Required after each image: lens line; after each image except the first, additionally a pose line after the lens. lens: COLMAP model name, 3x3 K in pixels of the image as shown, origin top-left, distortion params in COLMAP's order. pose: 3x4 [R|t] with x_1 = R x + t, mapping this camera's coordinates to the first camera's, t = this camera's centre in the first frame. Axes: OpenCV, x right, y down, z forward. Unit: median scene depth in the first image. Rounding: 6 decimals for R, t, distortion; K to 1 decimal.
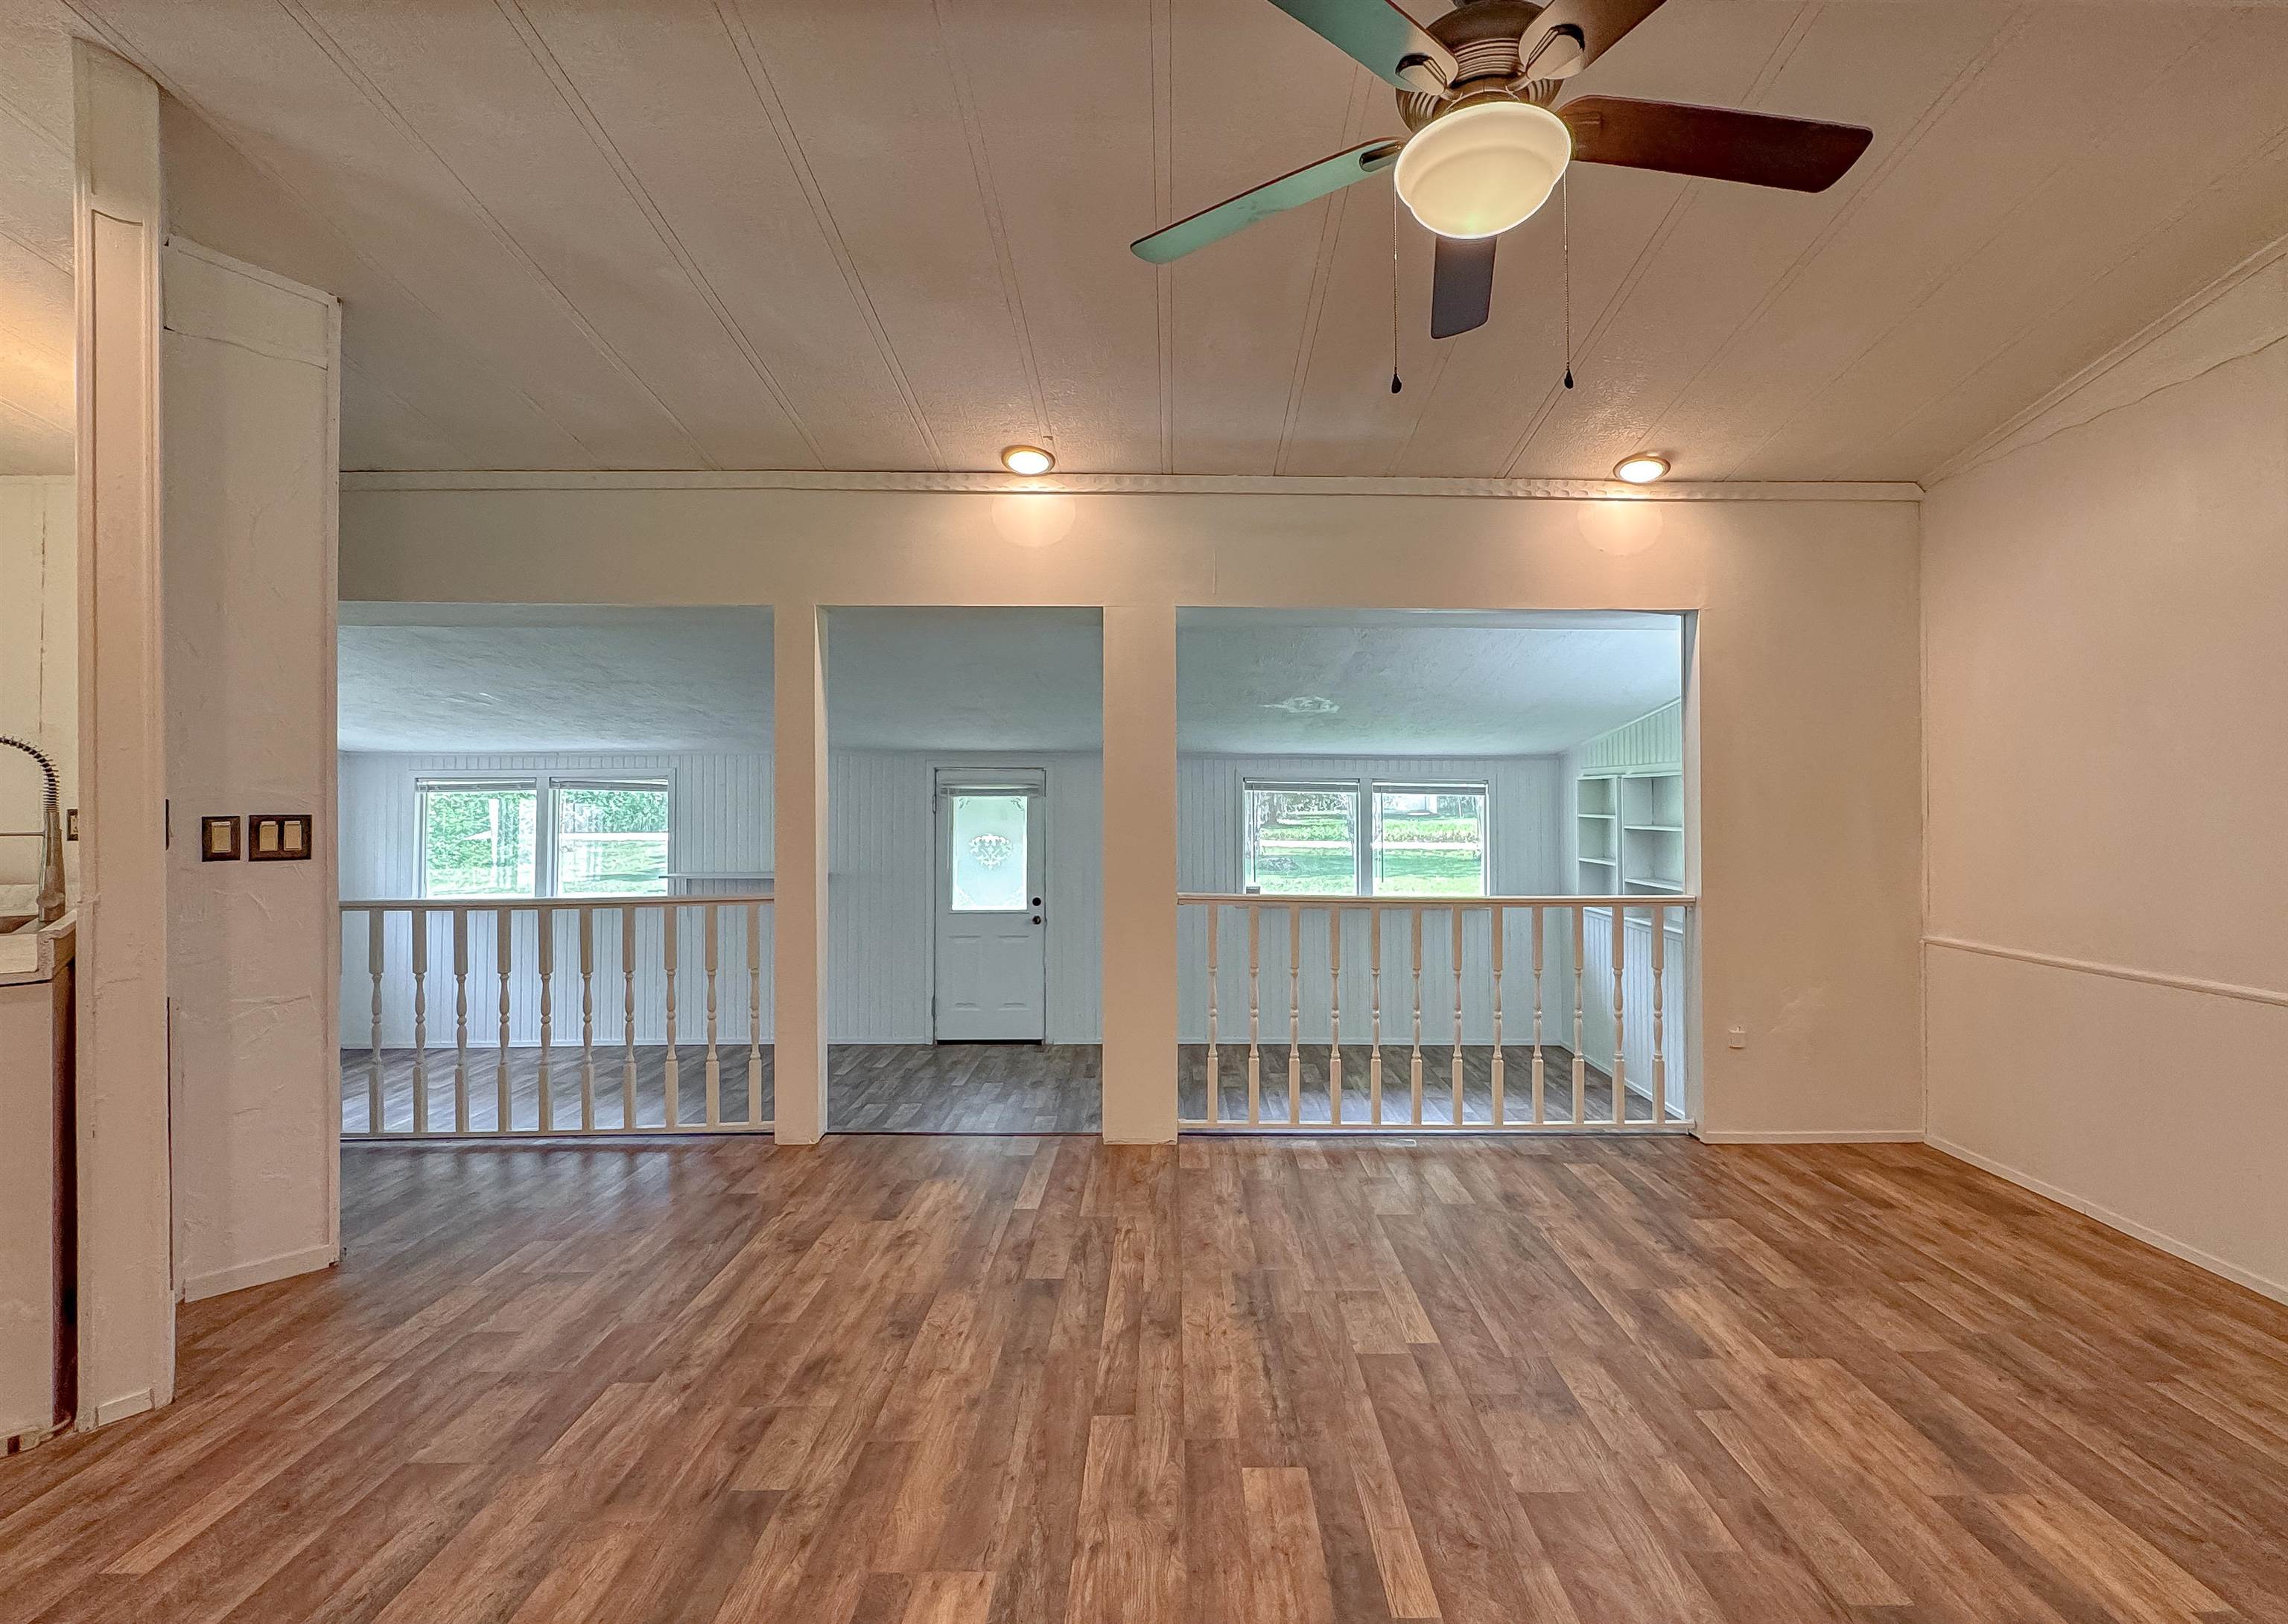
lens RADIAL K [[989.7, 0, 1202.5], [0, 989.7, 794.6], [0, 0, 1]] dist [-0.001070, 0.000164]
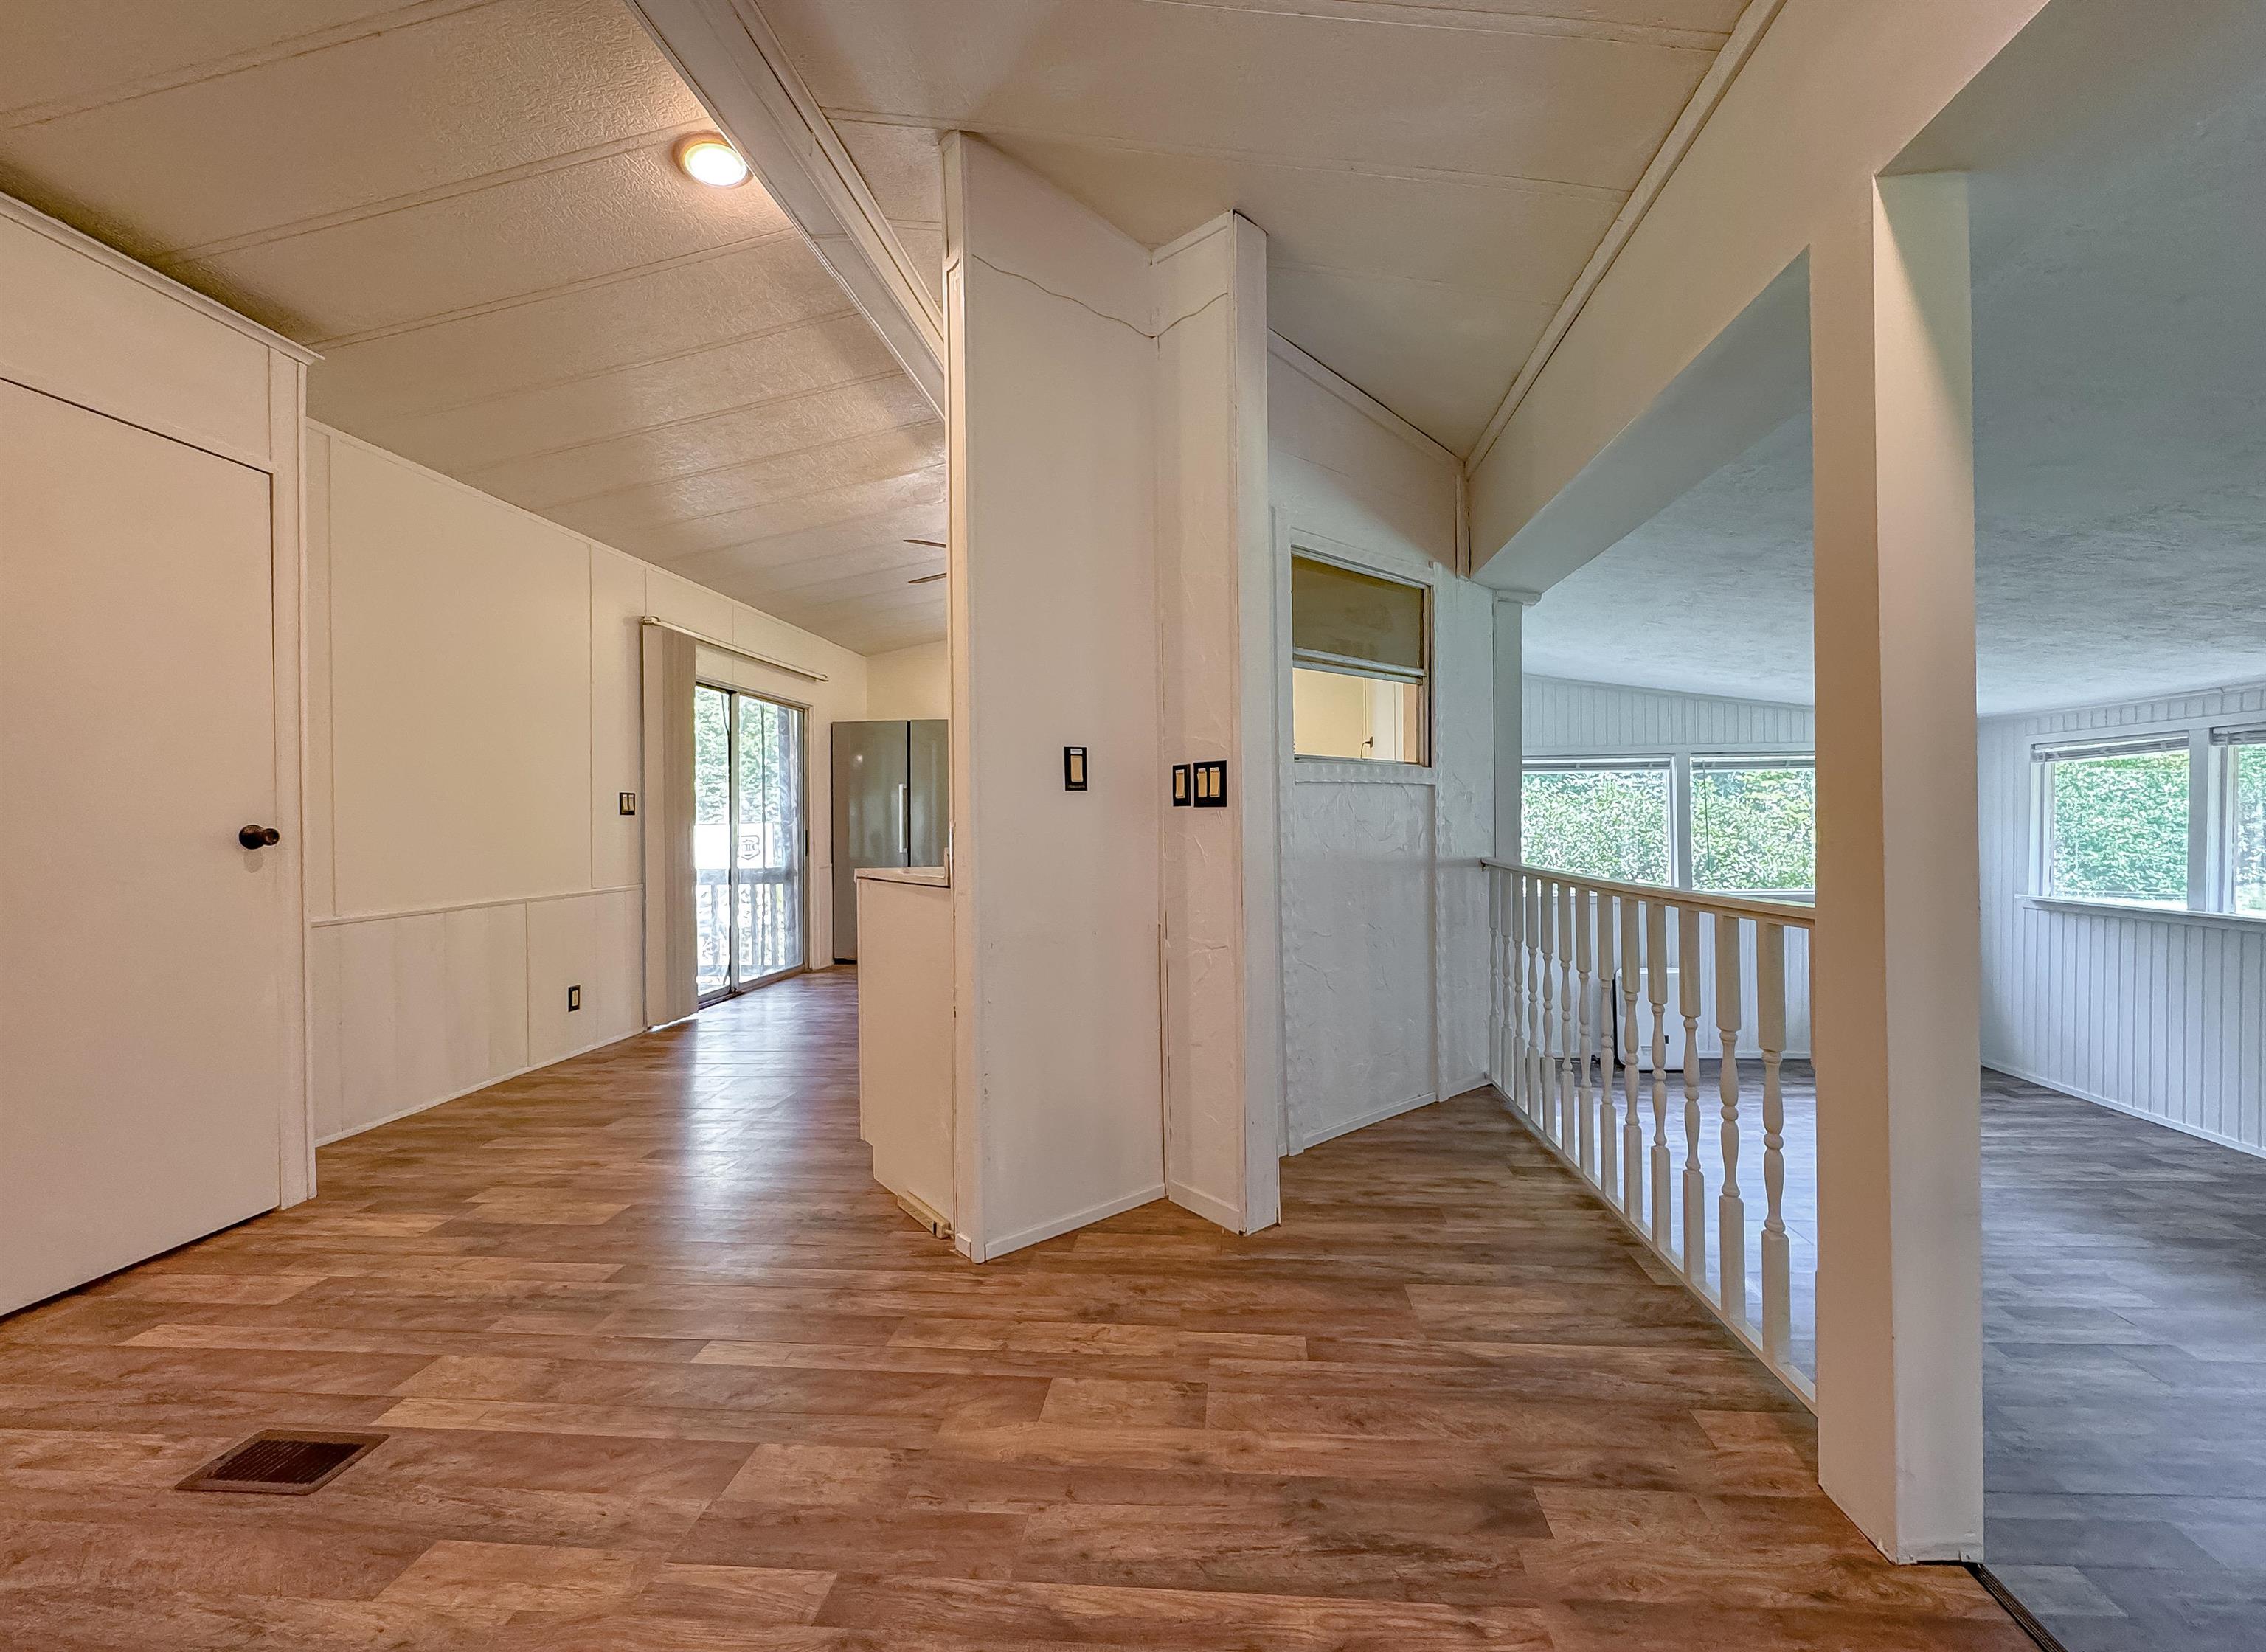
lens RADIAL K [[901.2, 0, 1175.2], [0, 901.2, 824.6], [0, 0, 1]] dist [-0.000379, 0.000065]
pose [[-0.098851, 0.013853, -0.995006, -0.013511], [0.017175, 0.999778, 0.012213, 0.053760], [0.994954, -0.015882, -0.099067, 0.776867]]
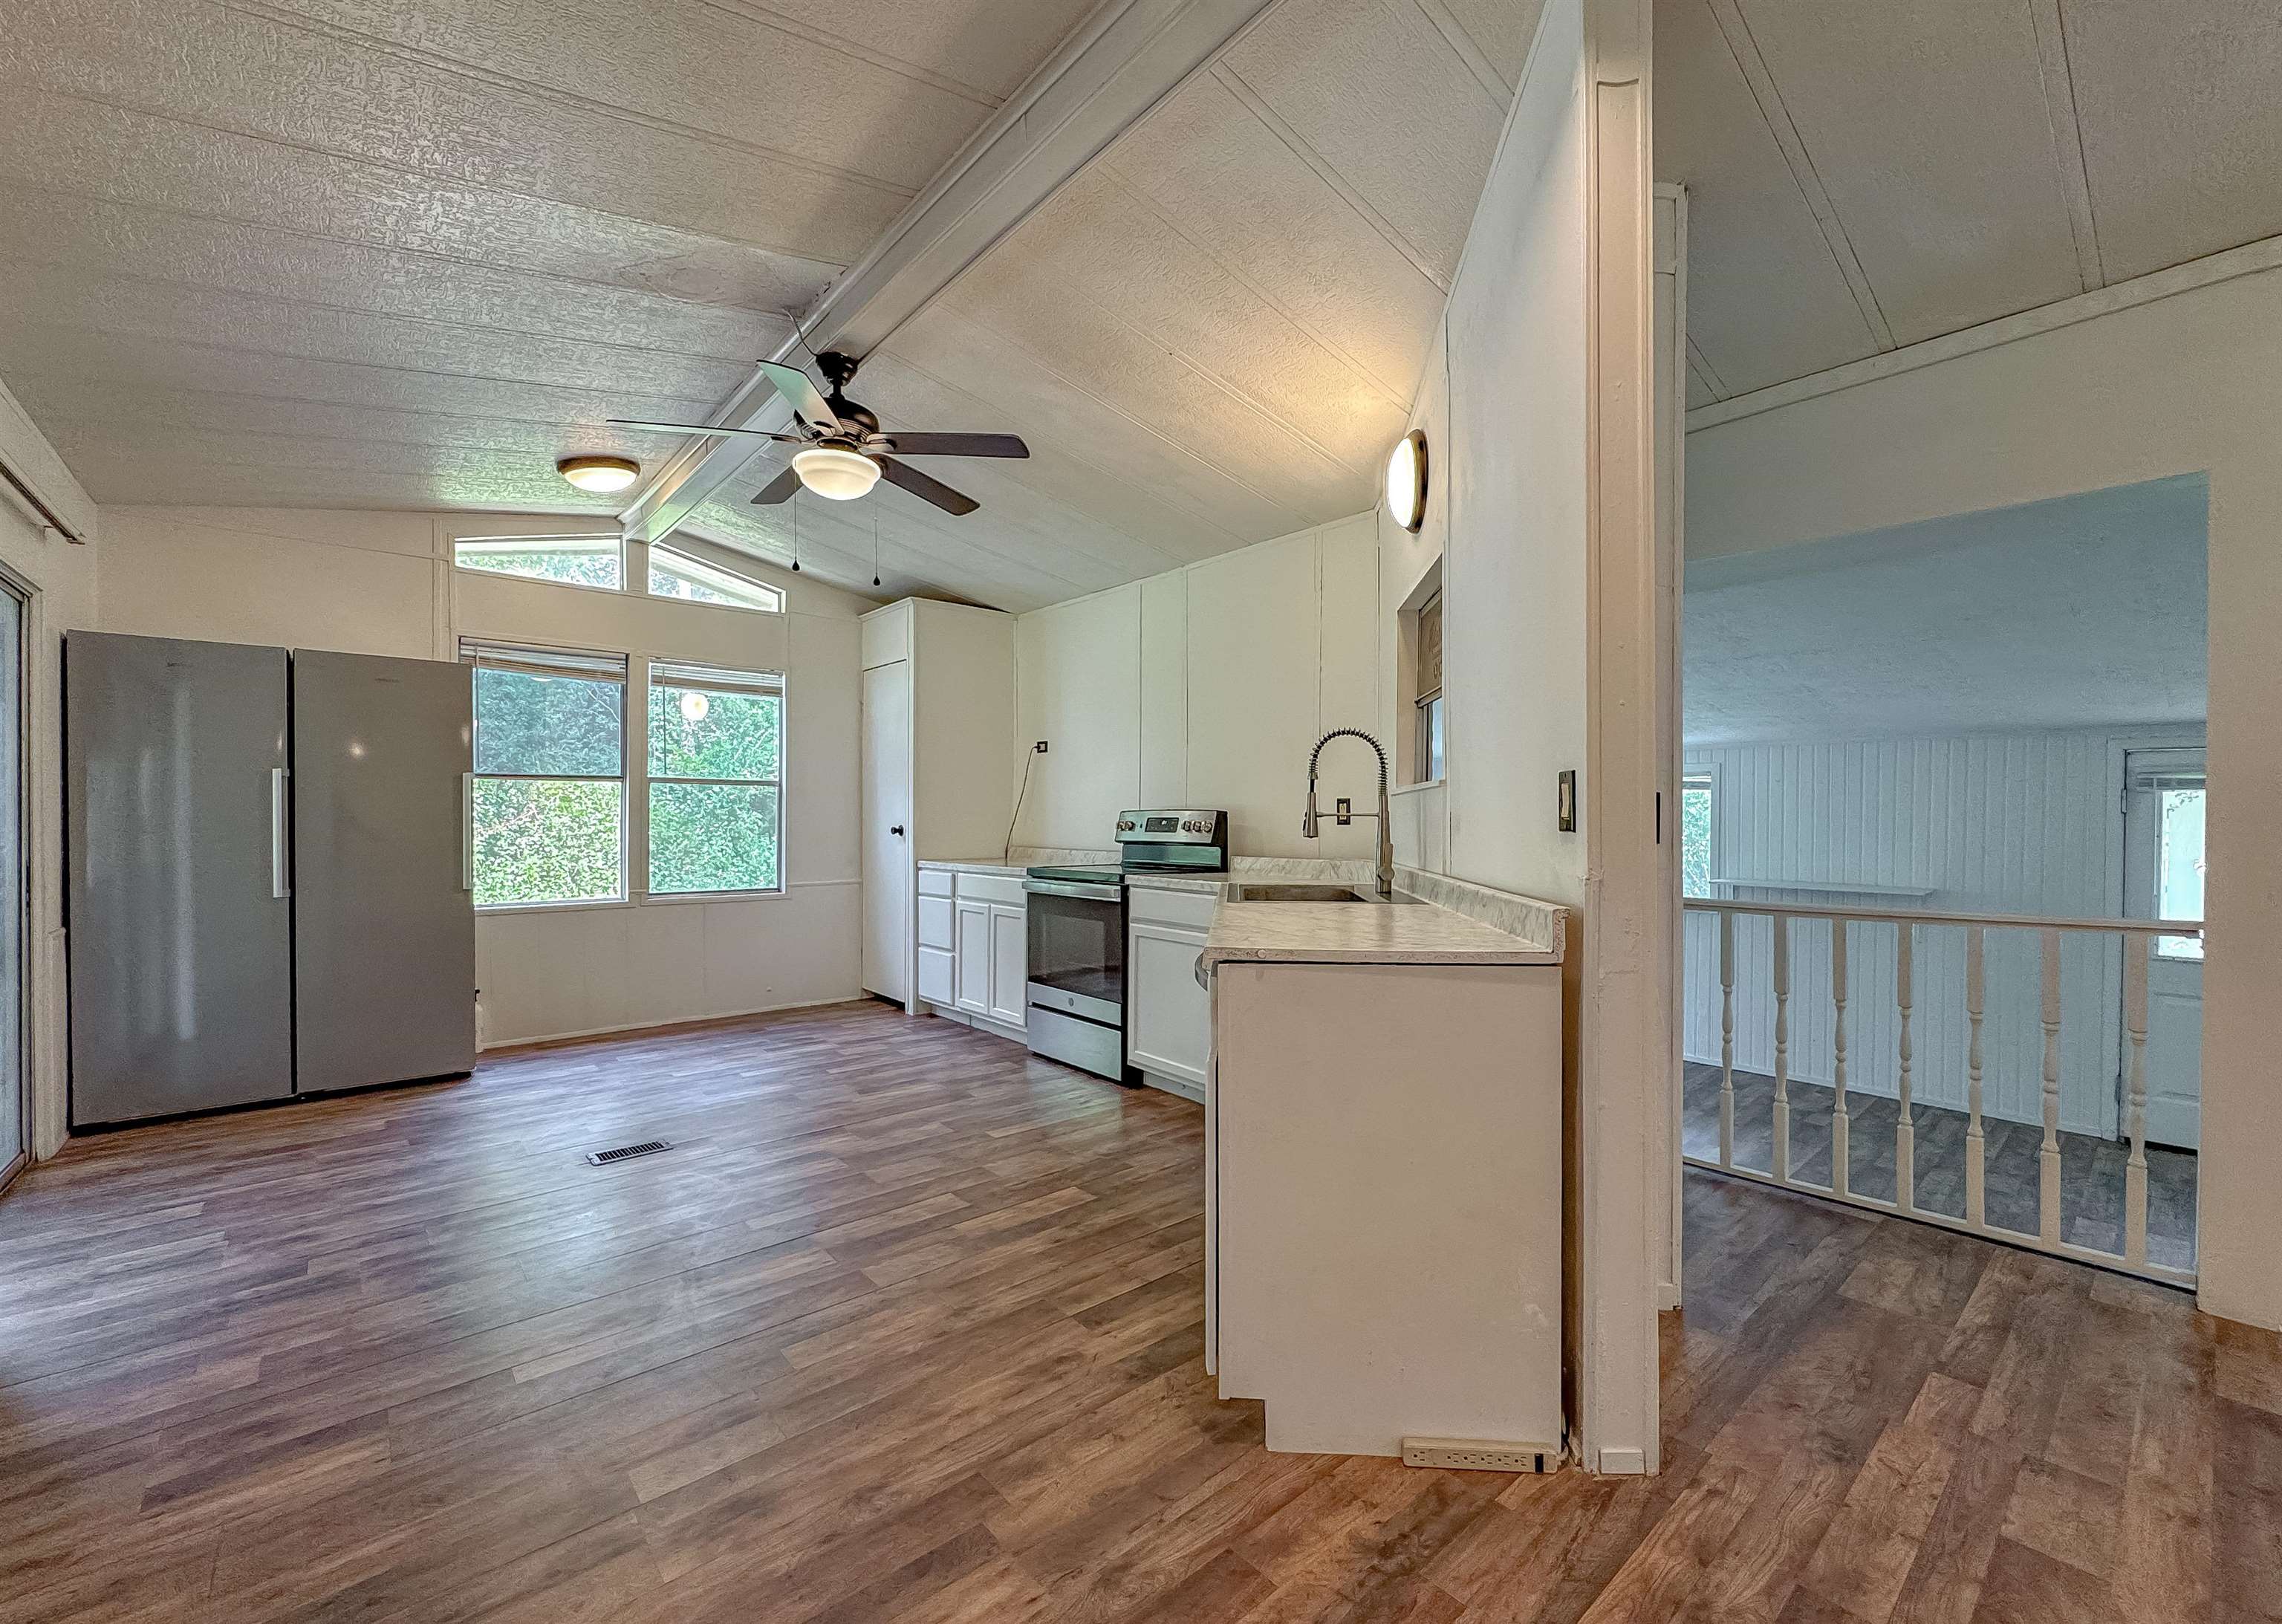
lens RADIAL K [[943.5, 0, 1163.2], [0, 943.5, 822.5], [0, 0, 1]] dist [0.000001, -0.000320]
pose [[0.642216, 0.011496, -0.766438, -0.407518], [0.001472, 0.999867, 0.016230, 0.026066], [0.766522, -0.011551, 0.642114, 0.094630]]
